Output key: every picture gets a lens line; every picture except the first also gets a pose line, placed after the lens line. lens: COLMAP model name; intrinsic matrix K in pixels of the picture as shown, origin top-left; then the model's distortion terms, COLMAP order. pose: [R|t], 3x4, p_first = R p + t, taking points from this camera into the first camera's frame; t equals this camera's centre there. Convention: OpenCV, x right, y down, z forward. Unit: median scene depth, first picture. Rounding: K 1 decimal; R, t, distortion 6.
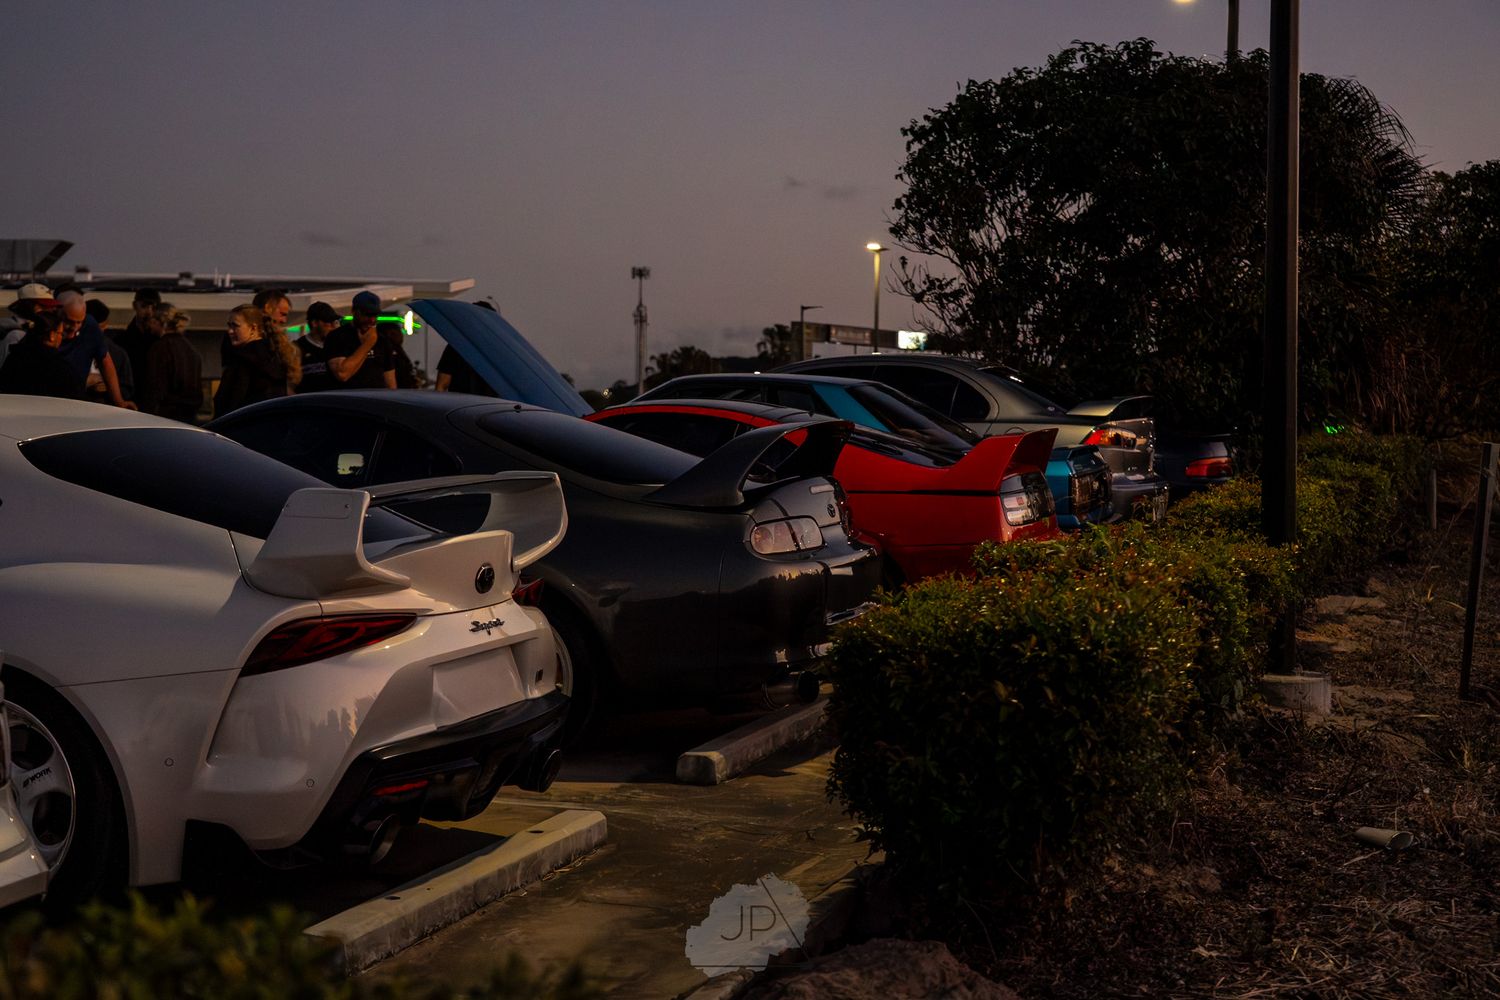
lens RADIAL K [[2558.3, 0, 781.8], [0, 2558.3, 507.5], [0, 0, 1]] dist [0.028735, 0.000000]
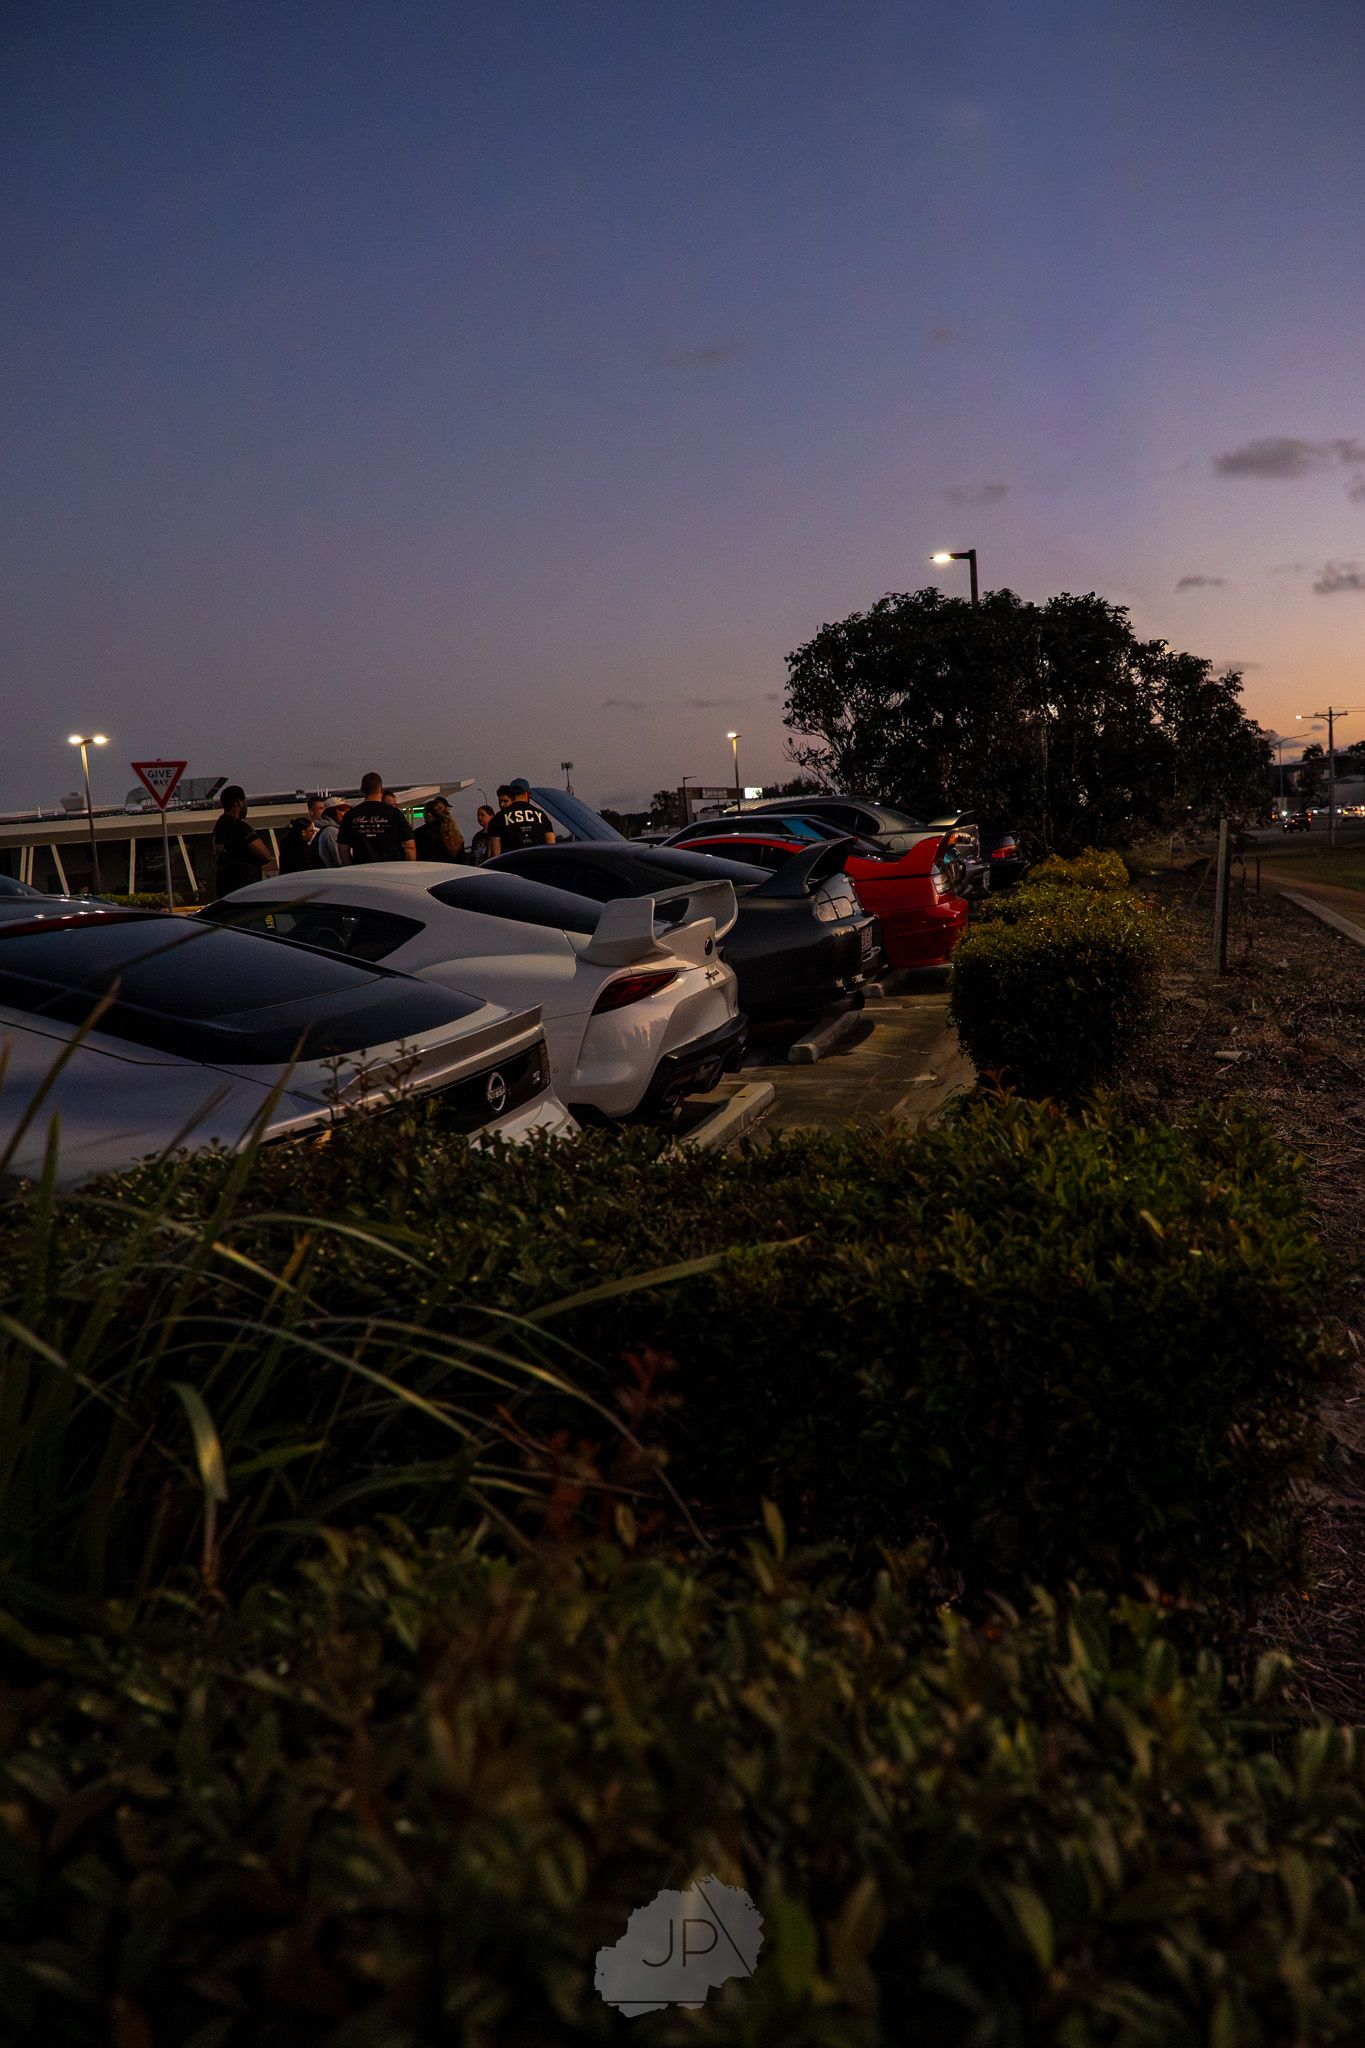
lens RADIAL K [[1614.6, 0, 630.8], [0, 1614.6, 1046.3], [0, 0, 1]] dist [-0.021308, 0.000743]
pose [[0.996066, -0.088347, 0.006913, -0.125656], [0.087454, 0.992596, 0.084294, -0.000718], [-0.014308, -0.083357, 0.996417, -0.033879]]
